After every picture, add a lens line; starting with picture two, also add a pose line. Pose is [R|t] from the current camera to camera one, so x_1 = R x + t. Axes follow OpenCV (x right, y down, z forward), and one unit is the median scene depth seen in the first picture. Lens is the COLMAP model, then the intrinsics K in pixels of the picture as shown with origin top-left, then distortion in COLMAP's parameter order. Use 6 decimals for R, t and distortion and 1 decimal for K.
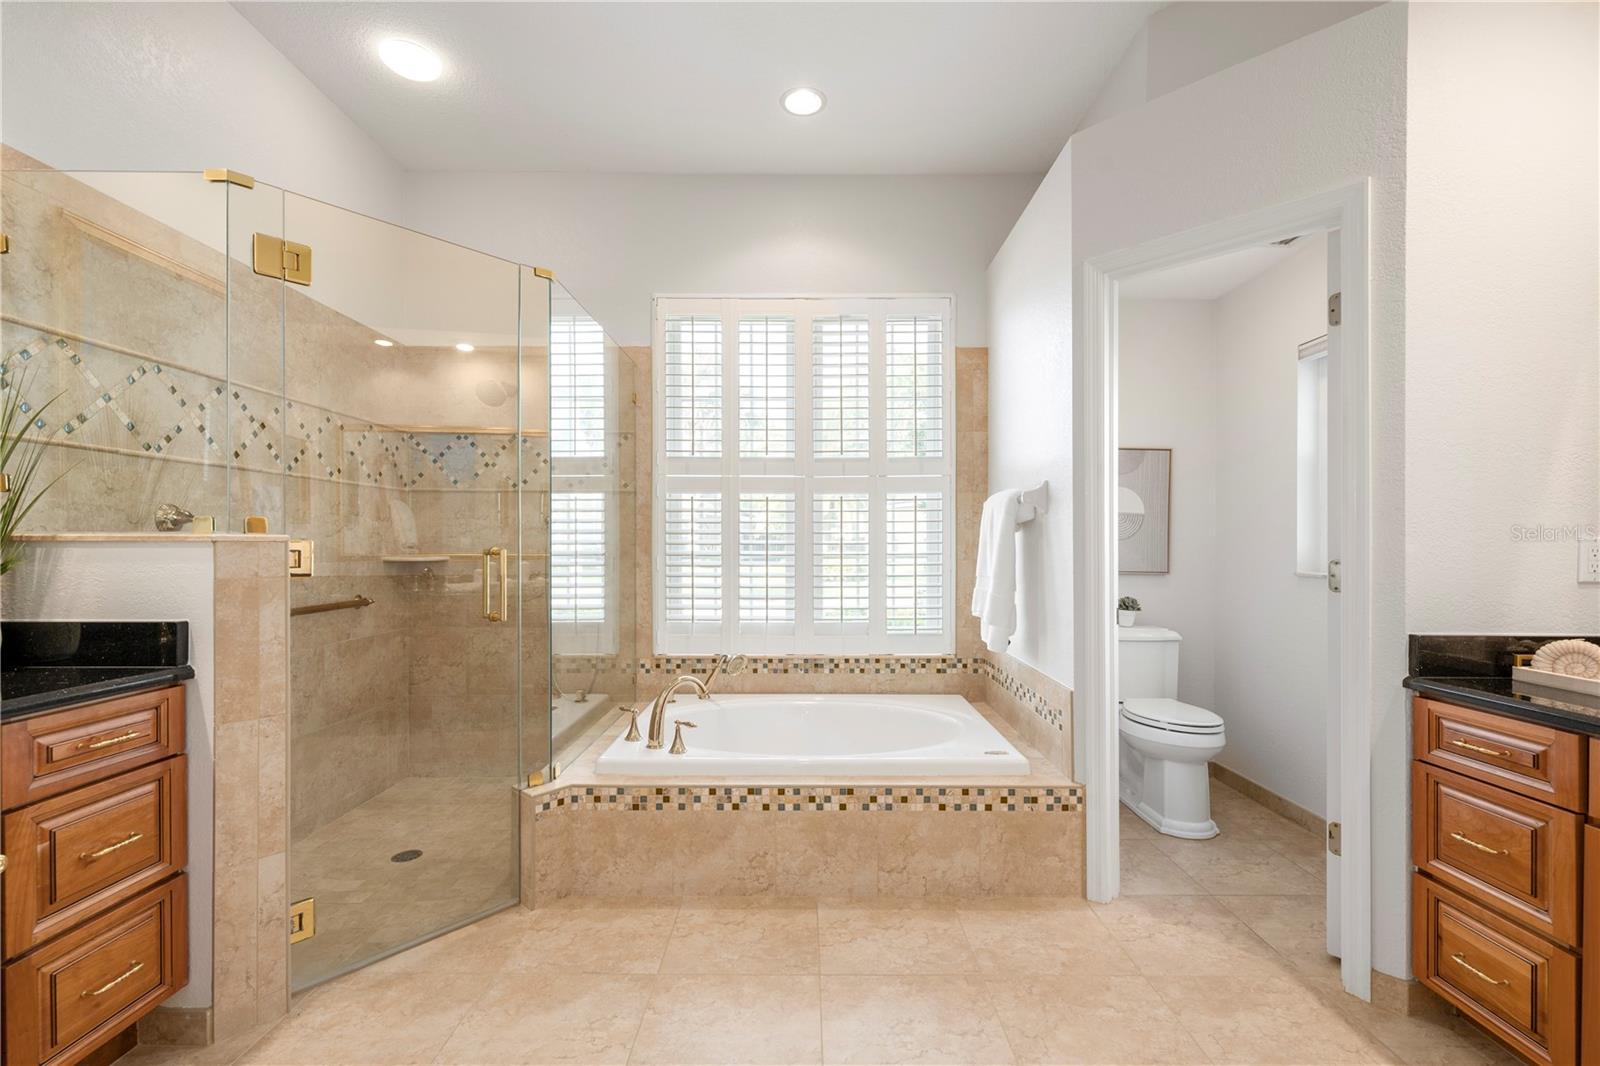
lens RADIAL K [[685.8, 0, 798.0], [0, 685.8, 536.7], [0, 0, 1]] dist [-0.003771, -0.000493]
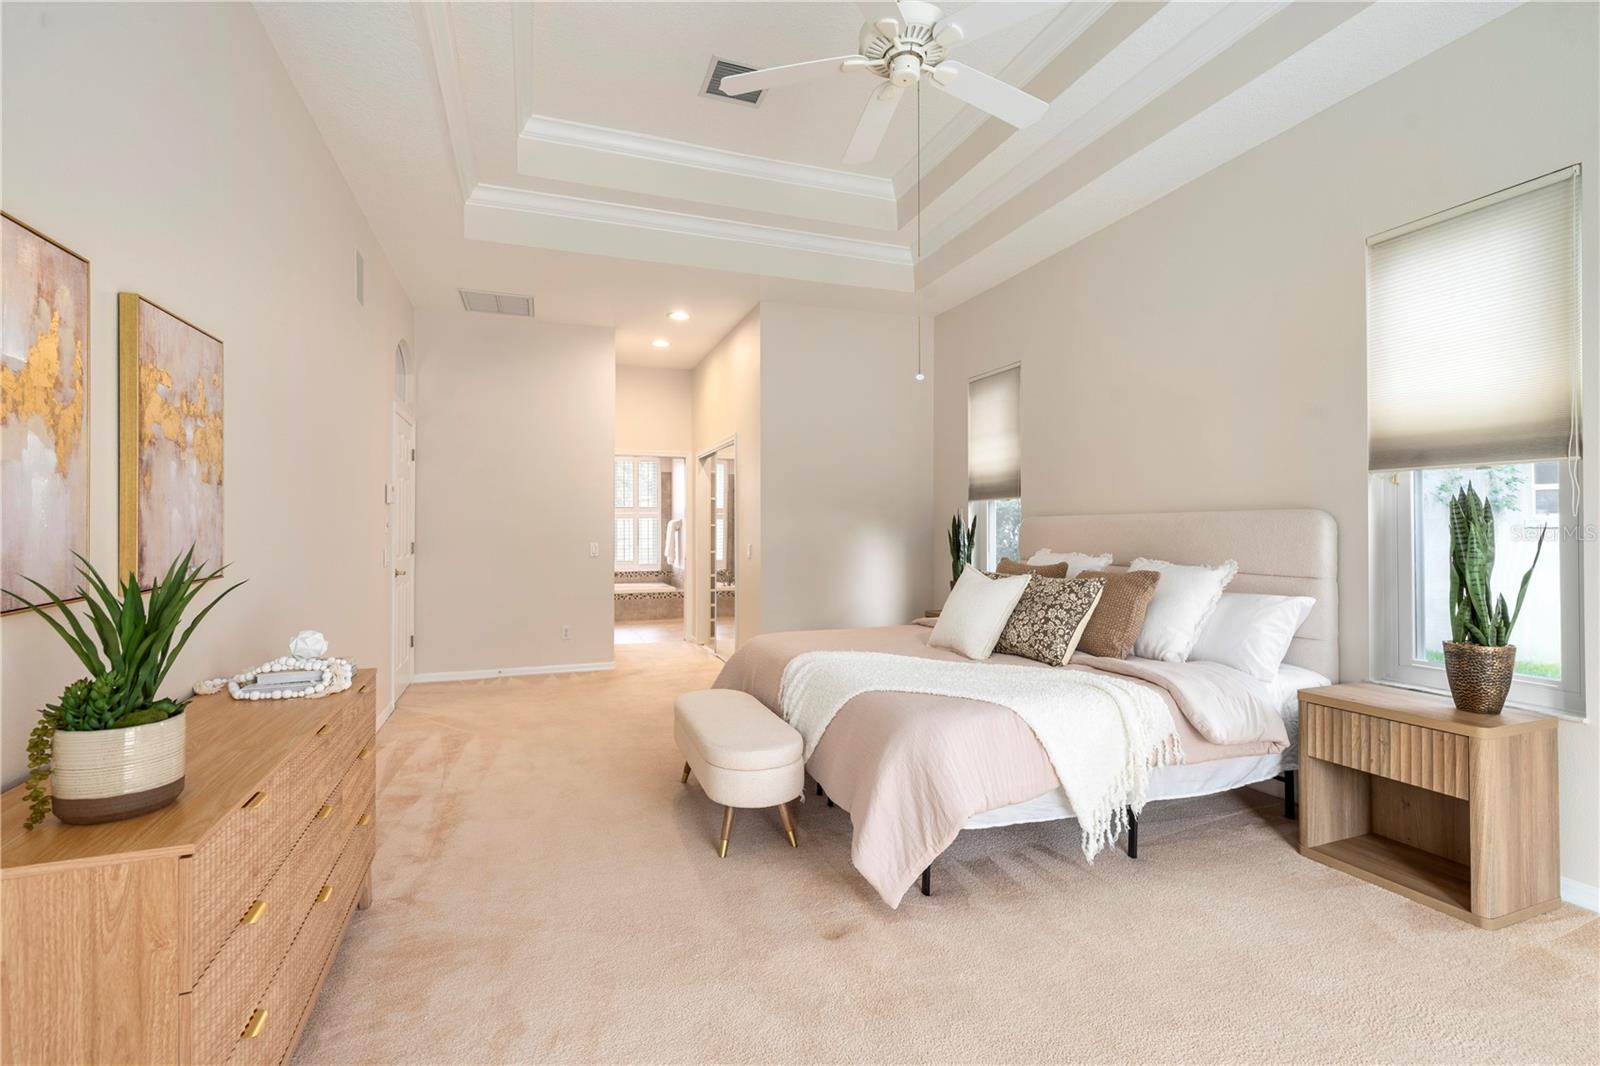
lens RADIAL K [[735.3, 0, 796.7], [0, 735.3, 527.9], [0, 0, 1]] dist [-0.000431, -0.000003]
pose [[0.937656, 0.000304, 0.347566, -0.380498], [-0.000025, 1.000000, -0.000807, -0.017891], [-0.347566, 0.000748, 0.937655, -2.517131]]
